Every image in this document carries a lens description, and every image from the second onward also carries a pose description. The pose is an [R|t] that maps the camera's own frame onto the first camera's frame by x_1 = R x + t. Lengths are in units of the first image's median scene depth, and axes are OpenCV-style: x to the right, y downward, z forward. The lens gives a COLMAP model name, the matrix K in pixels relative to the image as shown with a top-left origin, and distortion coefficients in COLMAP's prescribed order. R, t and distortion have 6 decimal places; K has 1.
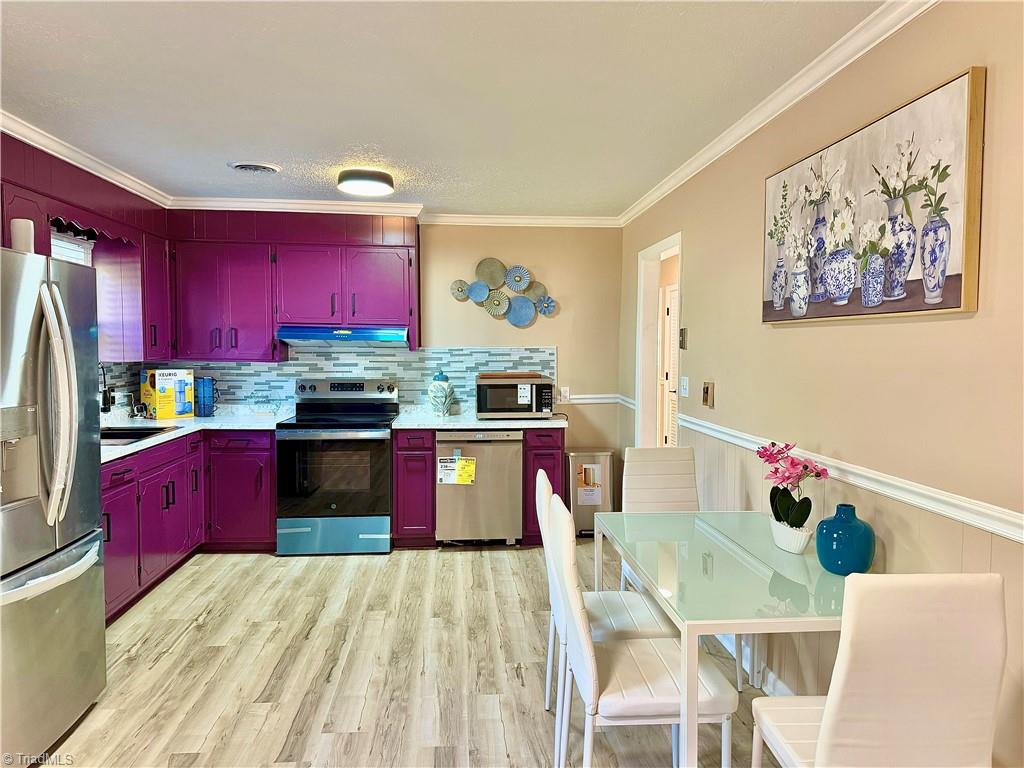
lens RADIAL K [[716.4, 0, 515.0], [0, 716.4, 387.6], [0, 0, 1]] dist [0.075636, -0.102157]
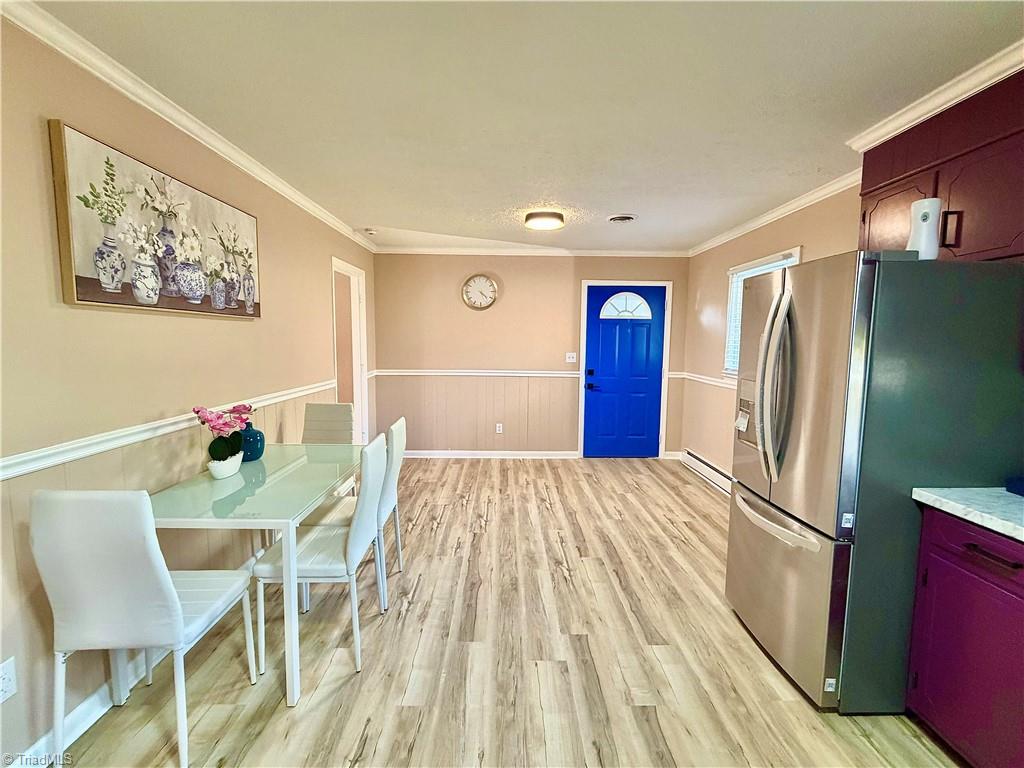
lens RADIAL K [[454.5, 0, 512.4], [0, 454.5, 384.1], [0, 0, 1]] dist [0.007997, -0.001335]
pose [[-0.997627, -0.021249, 0.065494, -0.119435], [-0.010859, 0.987842, 0.155083, -0.050759], [-0.067993, 0.154004, -0.985728, 0.923010]]
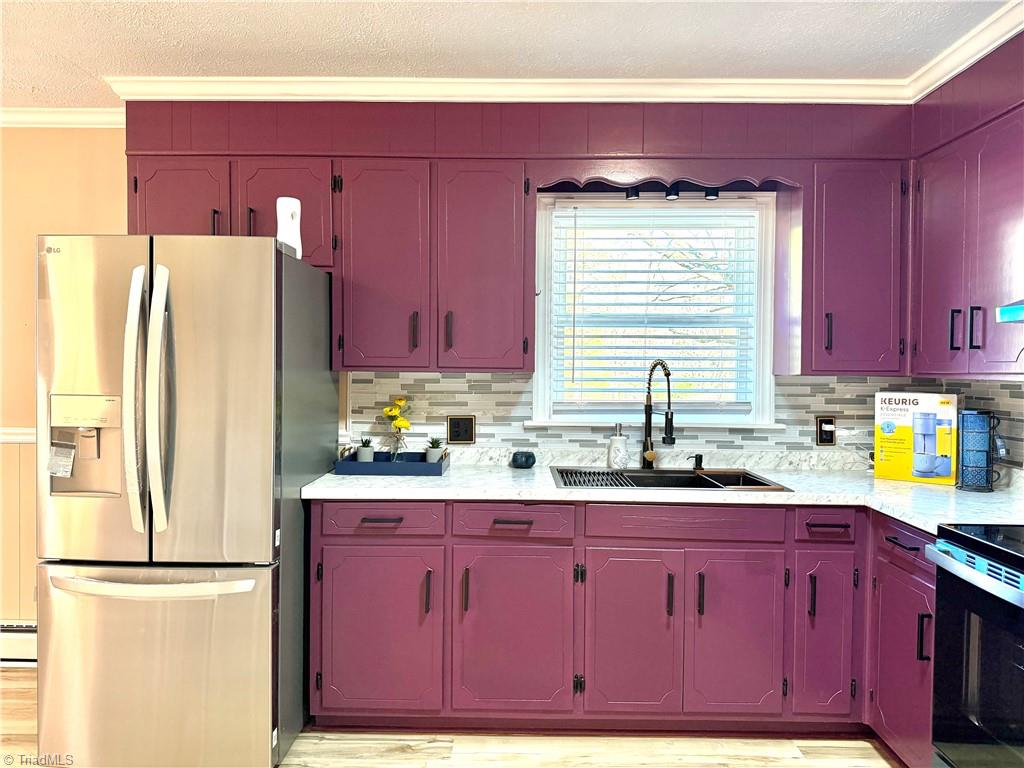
lens RADIAL K [[716.4, 0, 513.9], [0, 716.4, 383.5], [0, 0, 1]] dist [0.075636, -0.102157]
pose [[-0.096086, 0.011021, -0.995312, 0.109141], [-0.068960, 0.997462, 0.017702, -0.021601], [0.992981, 0.070337, -0.095082, 0.780854]]
